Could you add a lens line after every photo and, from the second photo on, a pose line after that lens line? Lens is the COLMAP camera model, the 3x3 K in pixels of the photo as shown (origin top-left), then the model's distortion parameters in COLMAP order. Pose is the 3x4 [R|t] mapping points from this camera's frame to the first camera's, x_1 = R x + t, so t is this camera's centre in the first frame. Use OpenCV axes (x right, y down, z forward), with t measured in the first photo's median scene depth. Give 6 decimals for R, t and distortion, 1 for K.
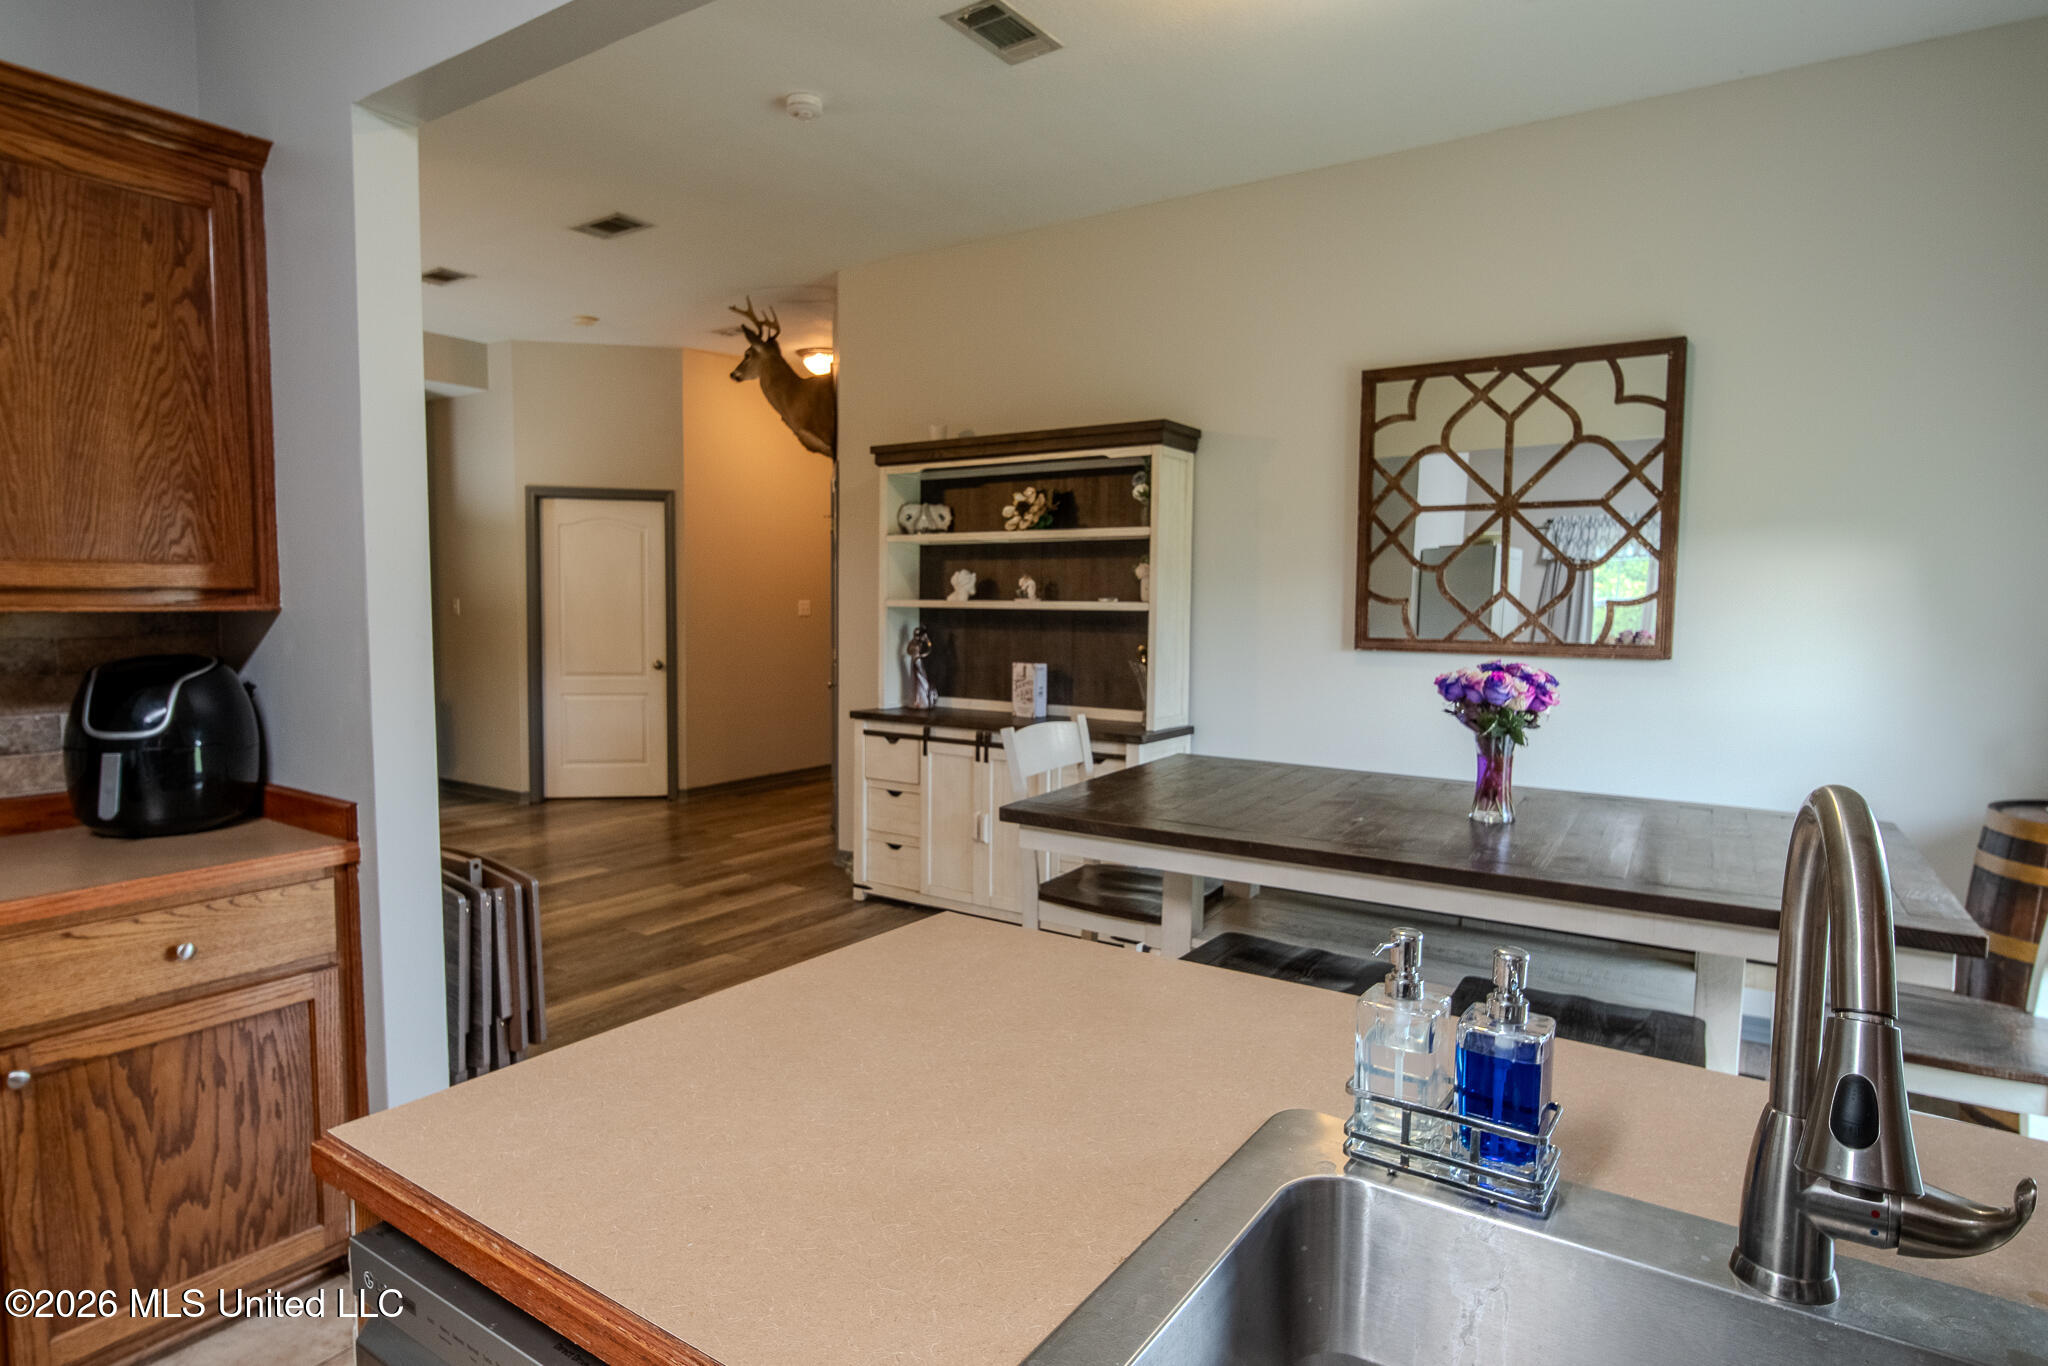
lens RADIAL K [[1118.5, 0, 1038.6], [0, 1118.5, 692.4], [0, 0, 1]] dist [-0.007562, 0.001681]
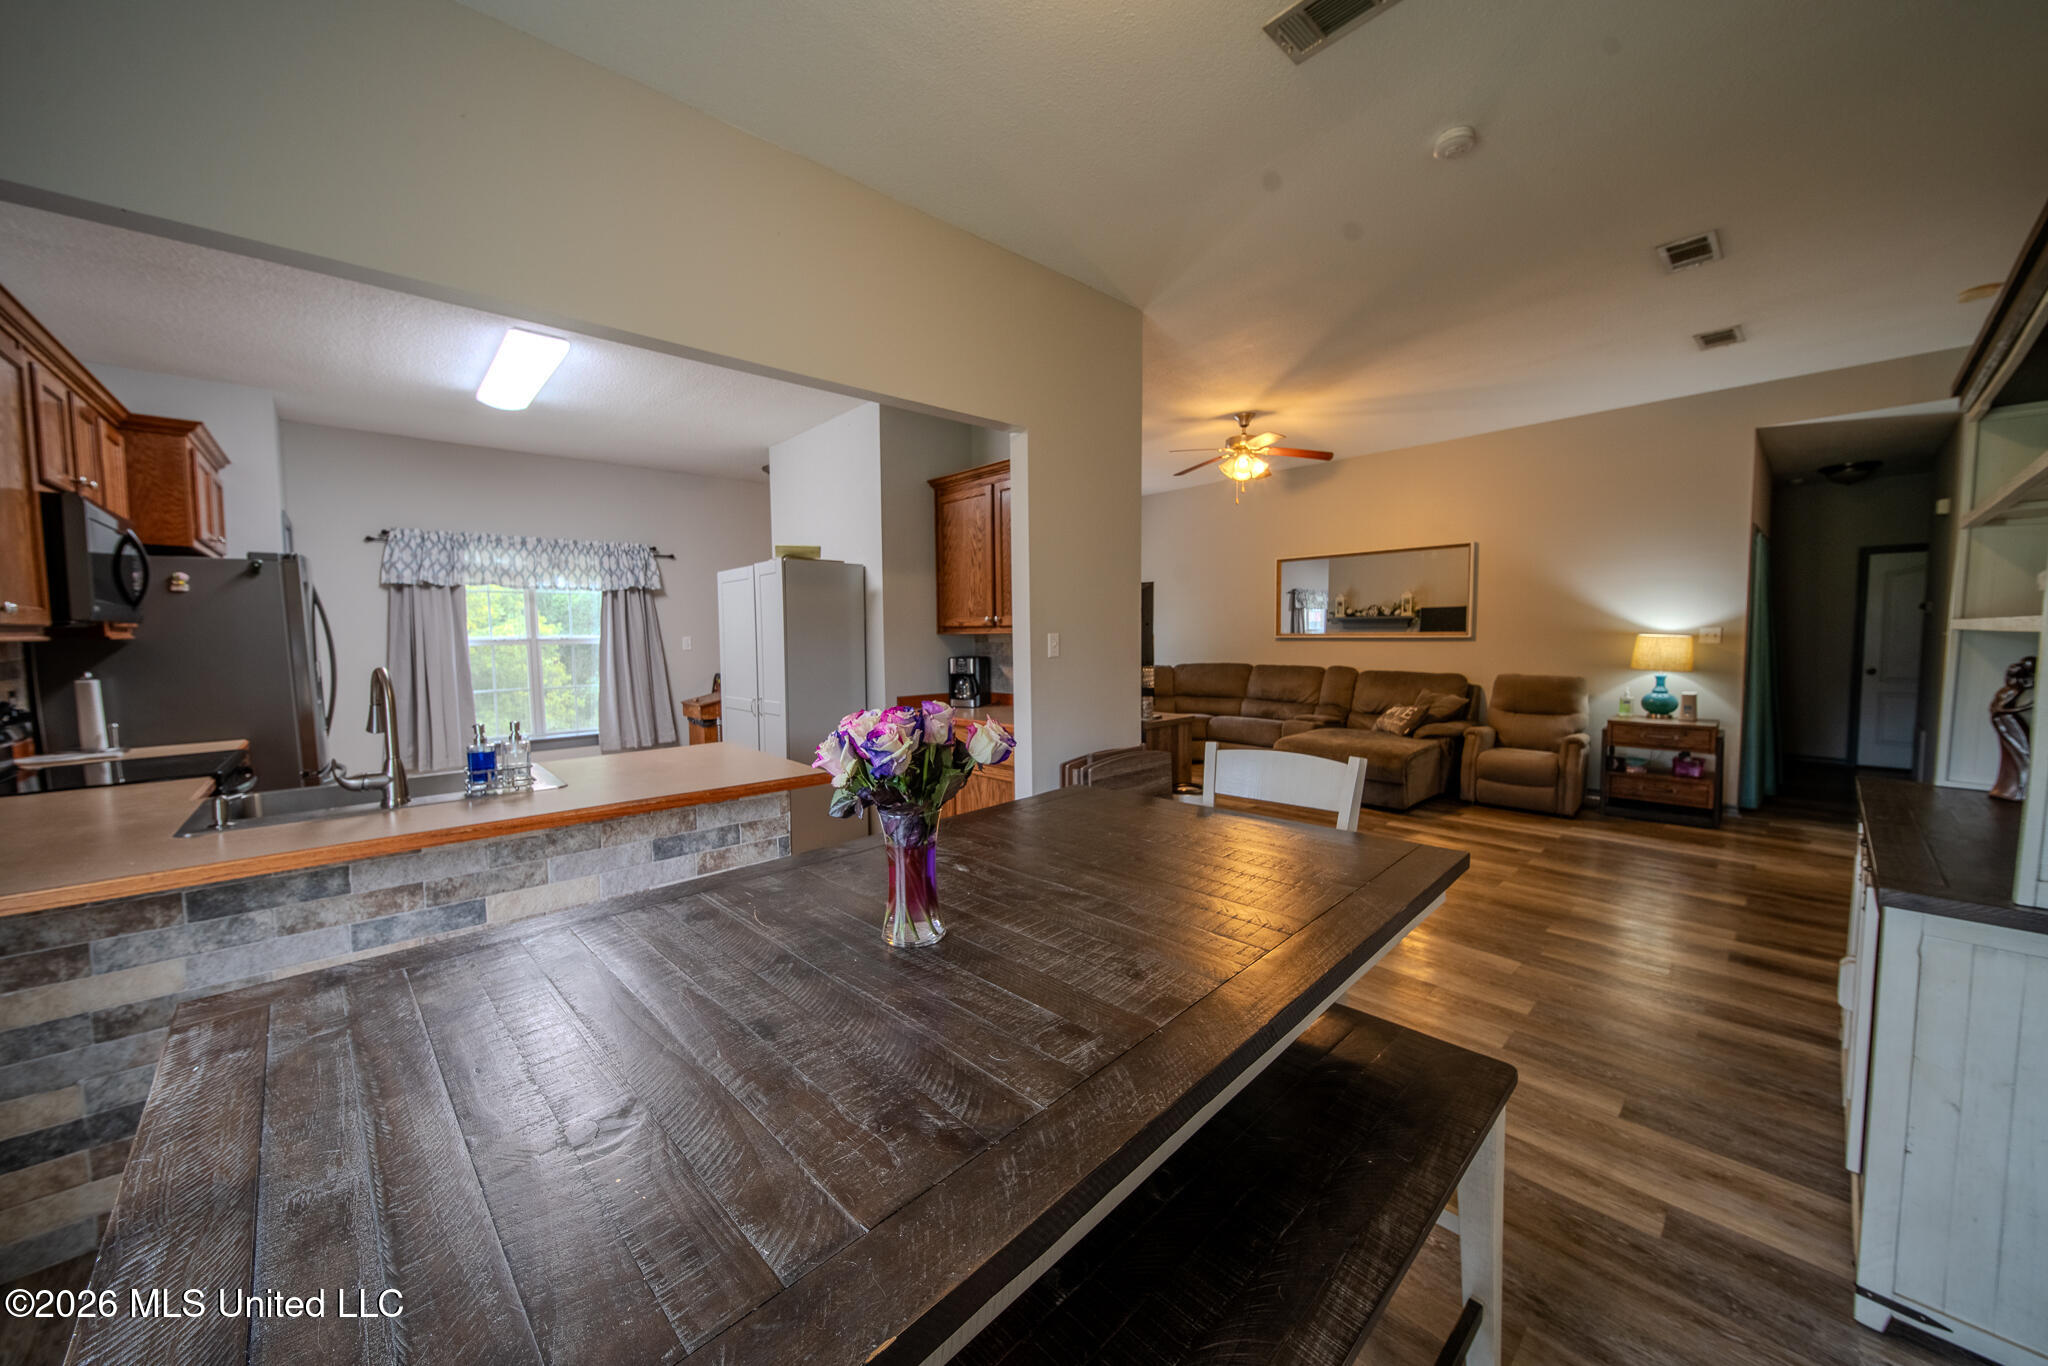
lens RADIAL K [[738.3, 0, 1020.8], [0, 738.3, 681.7], [0, 0, 1]] dist [0.000109, -0.001381]
pose [[-0.238512, 0.059805, -0.969296, 0.500860], [-0.075633, 0.993927, 0.079935, -0.047025], [0.968190, 0.092376, -0.232540, 0.705961]]
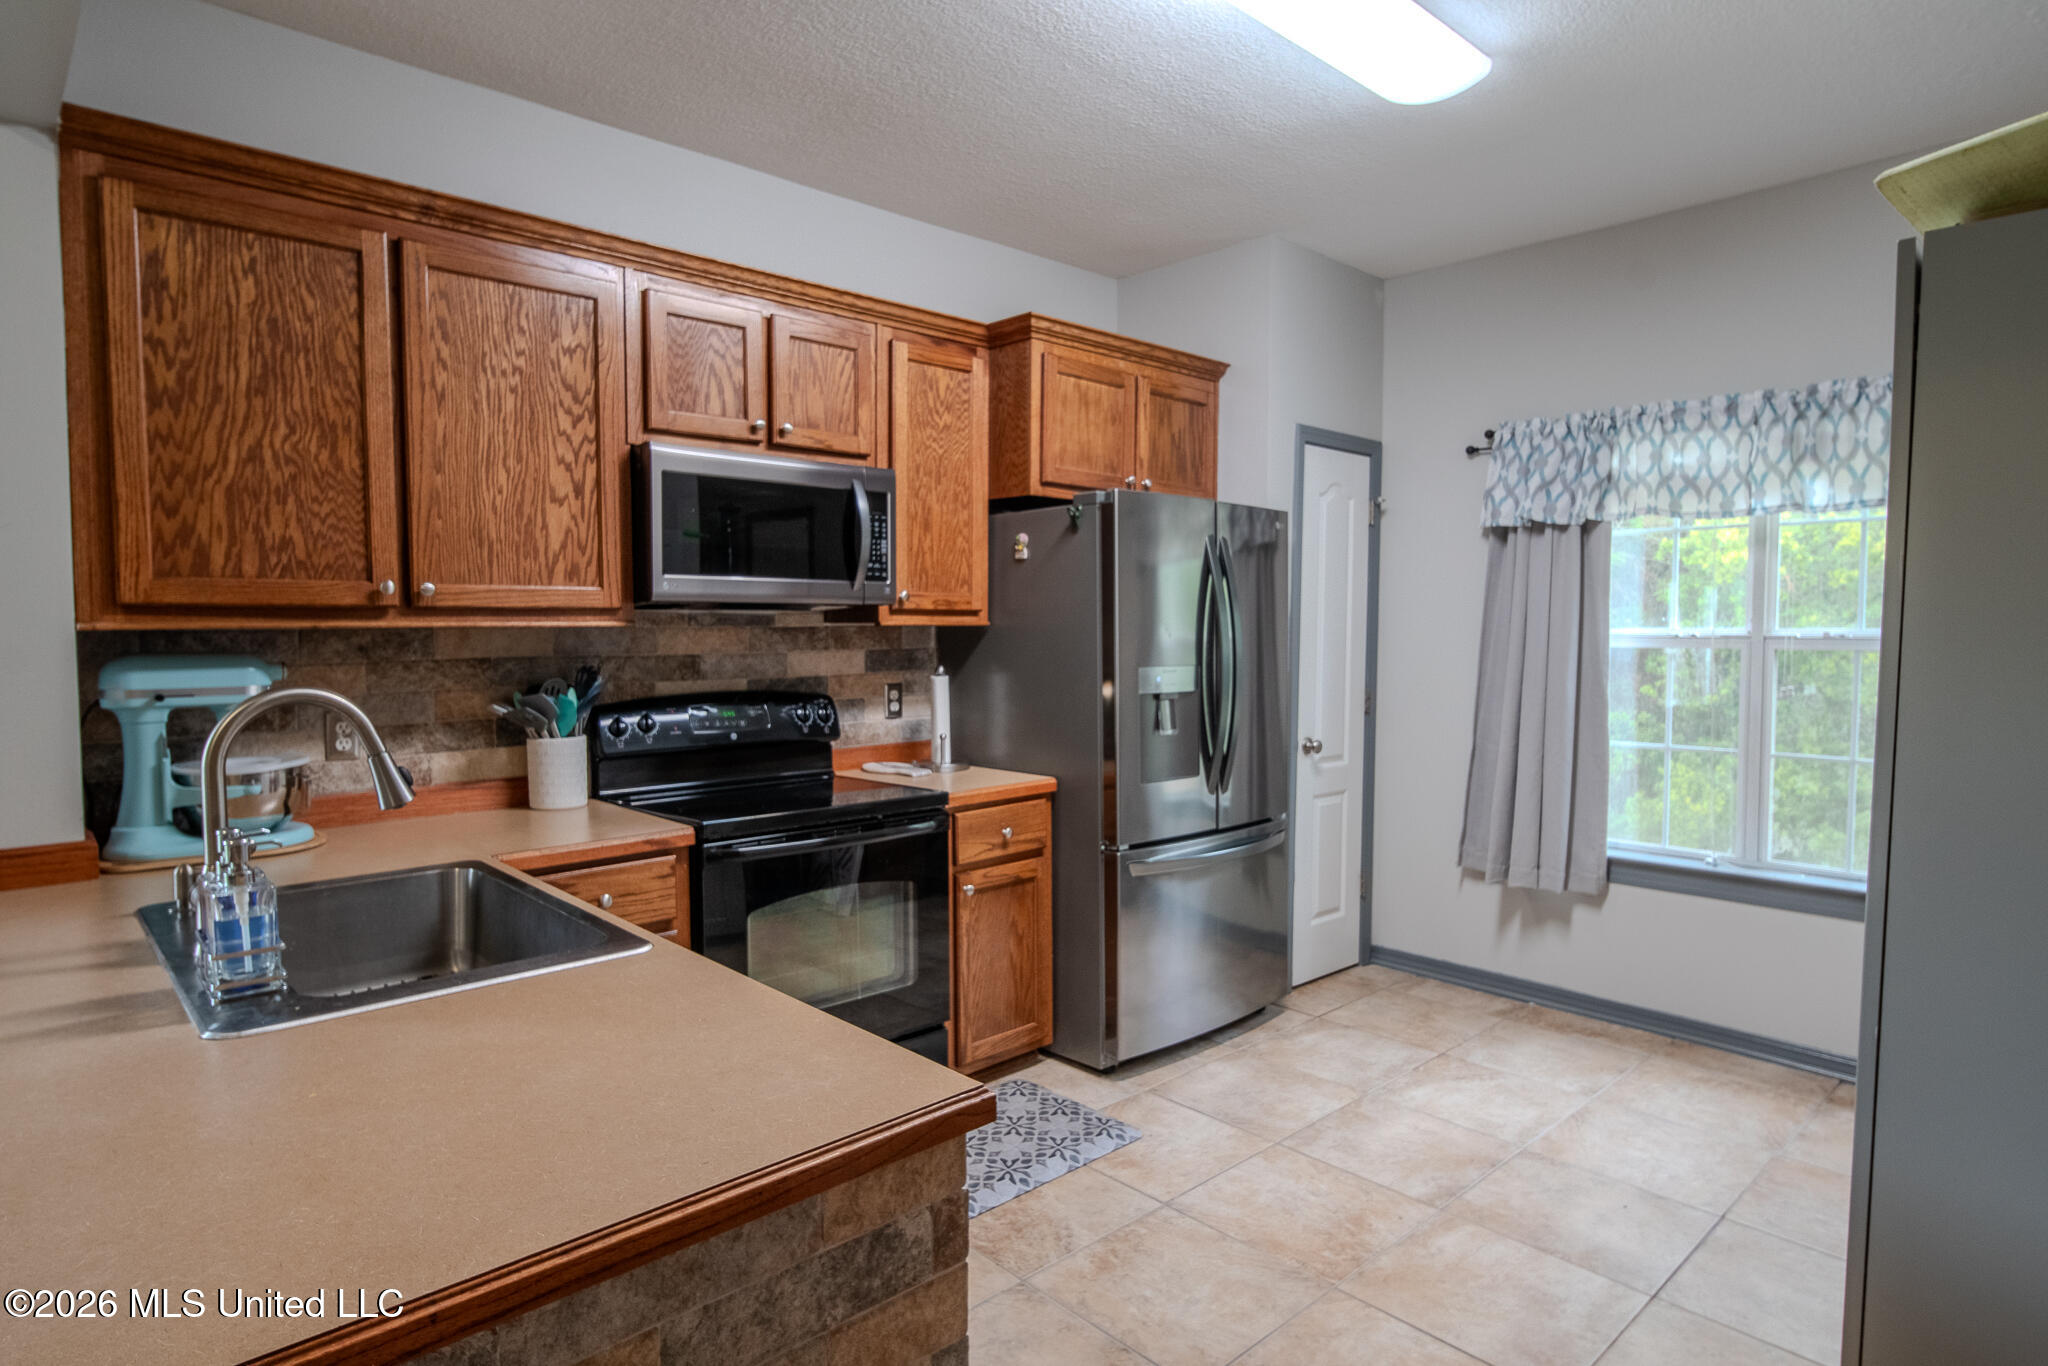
lens RADIAL K [[1118.5, 0, 1026.4], [0, 1118.5, 680.5], [0, 0, 1]] dist [-0.007562, 0.001681]
pose [[-0.973538, -0.022101, 0.227455, -0.228967], [0.009635, 0.990458, 0.137478, -0.038440], [-0.228323, 0.136032, -0.964035, 0.490702]]
